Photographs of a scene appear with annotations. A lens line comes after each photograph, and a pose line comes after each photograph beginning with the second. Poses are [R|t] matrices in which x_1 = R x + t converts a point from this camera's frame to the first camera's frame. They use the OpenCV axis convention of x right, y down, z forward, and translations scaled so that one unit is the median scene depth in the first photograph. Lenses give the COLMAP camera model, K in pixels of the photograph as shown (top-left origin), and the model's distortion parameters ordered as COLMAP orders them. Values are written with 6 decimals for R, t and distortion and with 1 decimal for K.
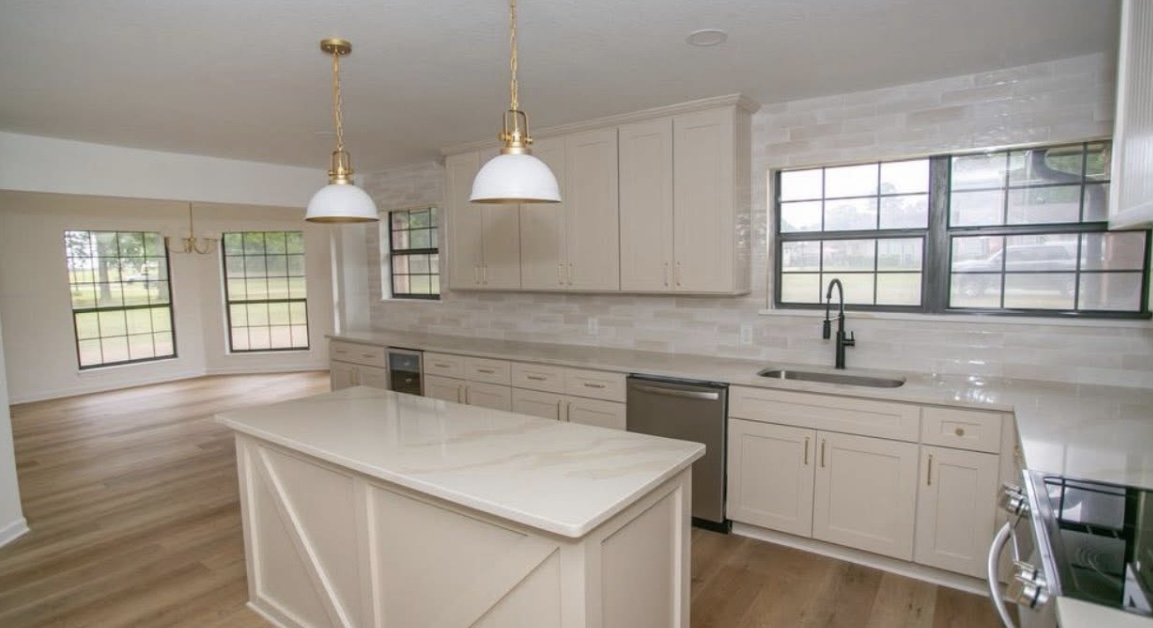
lens RADIAL K [[581.6, 0, 576.5], [0, 581.6, 314.0], [0, 0, 1]] dist [-0.061103, 0.020836]
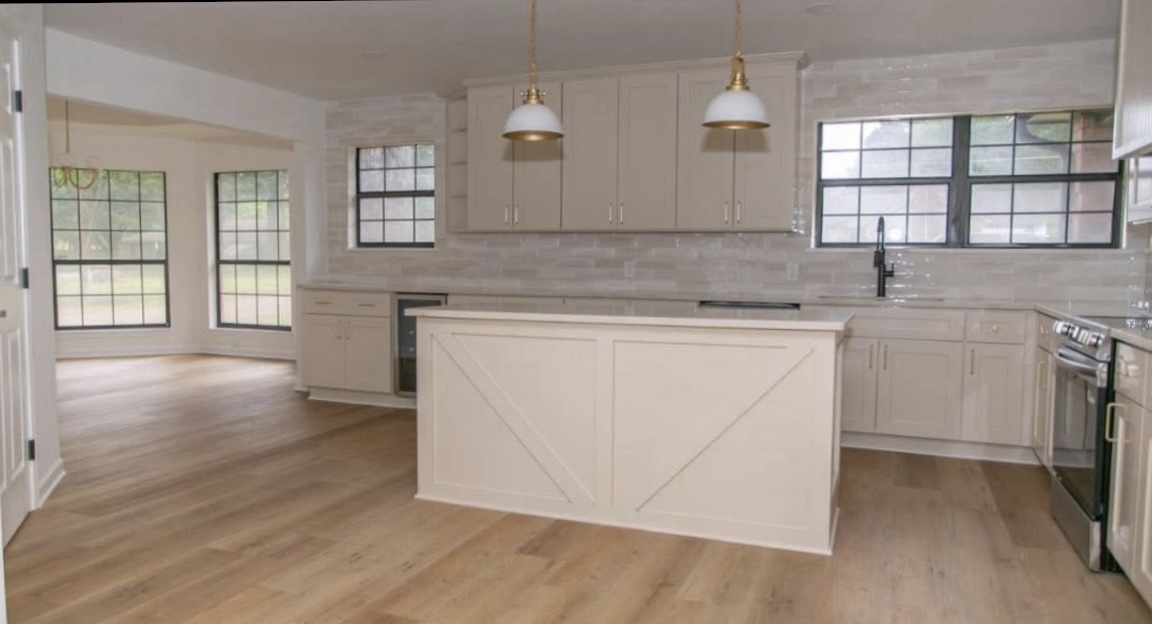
lens RADIAL K [[778.9, 0, 576.0], [0, 778.9, 312.0], [0, 0, 1]] dist [-0.027049, 0.001873]
pose [[0.974451, 0.006828, 0.224498, -0.440627], [-0.004813, 0.999943, -0.009520, 0.130925], [-0.224550, 0.008197, 0.974428, -0.338805]]
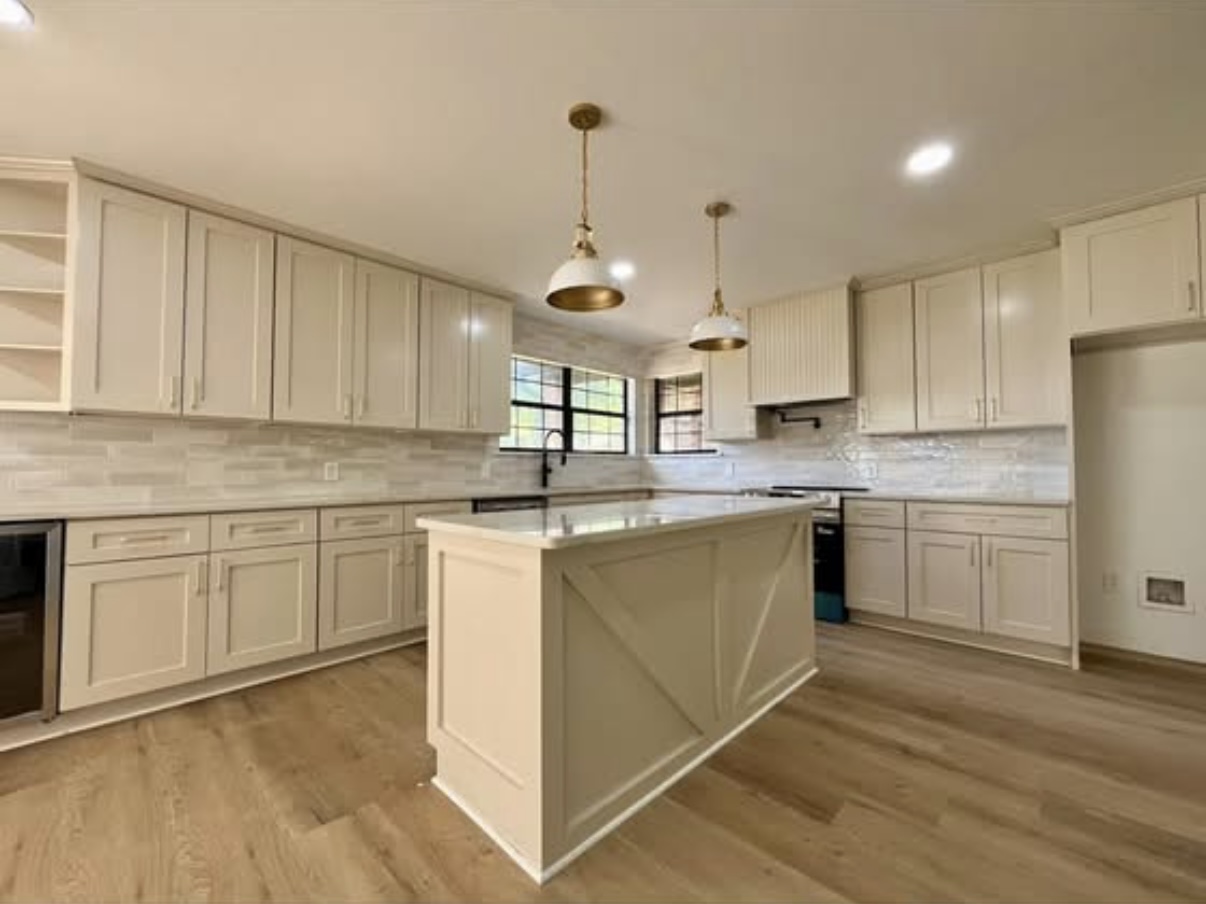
lens RADIAL K [[488.3, 0, 579.4], [0, 488.3, 451.0], [0, 0, 1]] dist [-0.000719, -0.000118]
pose [[0.195478, 0.046729, 0.979594, -0.773416], [0.074150, 0.995301, -0.062275, 0.079378], [-0.977901, 0.084810, 0.191094, 0.592151]]
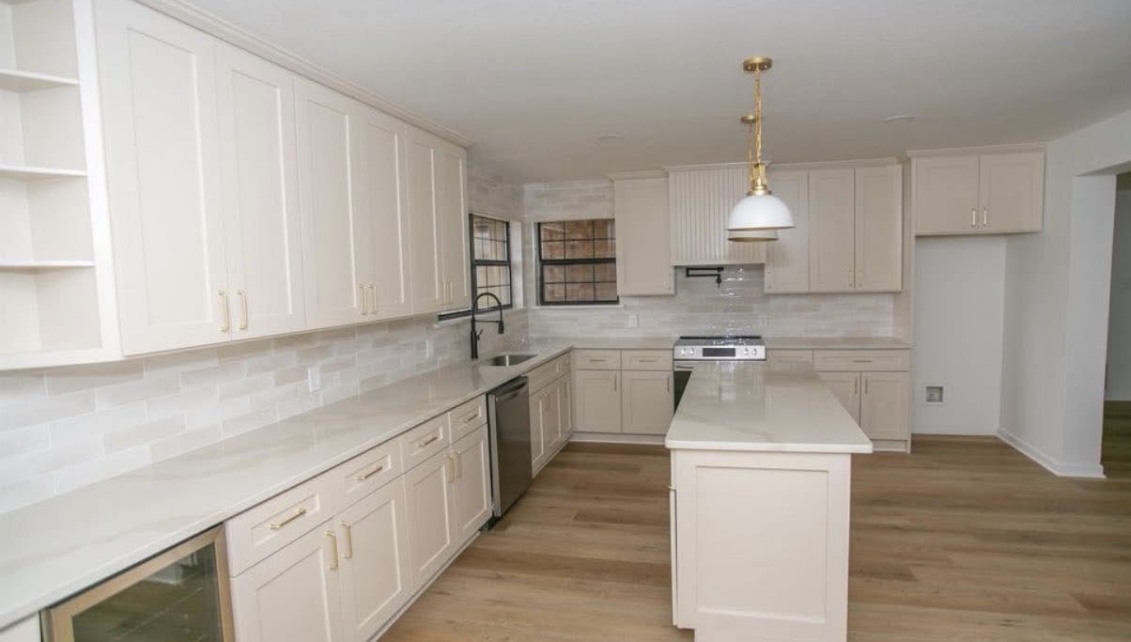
lens RADIAL K [[591.9, 0, 565.5], [0, 591.9, 321.0], [0, 0, 1]] dist [-0.029828, -0.000027]
pose [[-0.341555, -0.051586, 0.938445, -0.875997], [0.110293, 0.989394, 0.094529, -0.095503], [-0.933368, 0.135791, -0.332243, 1.157298]]
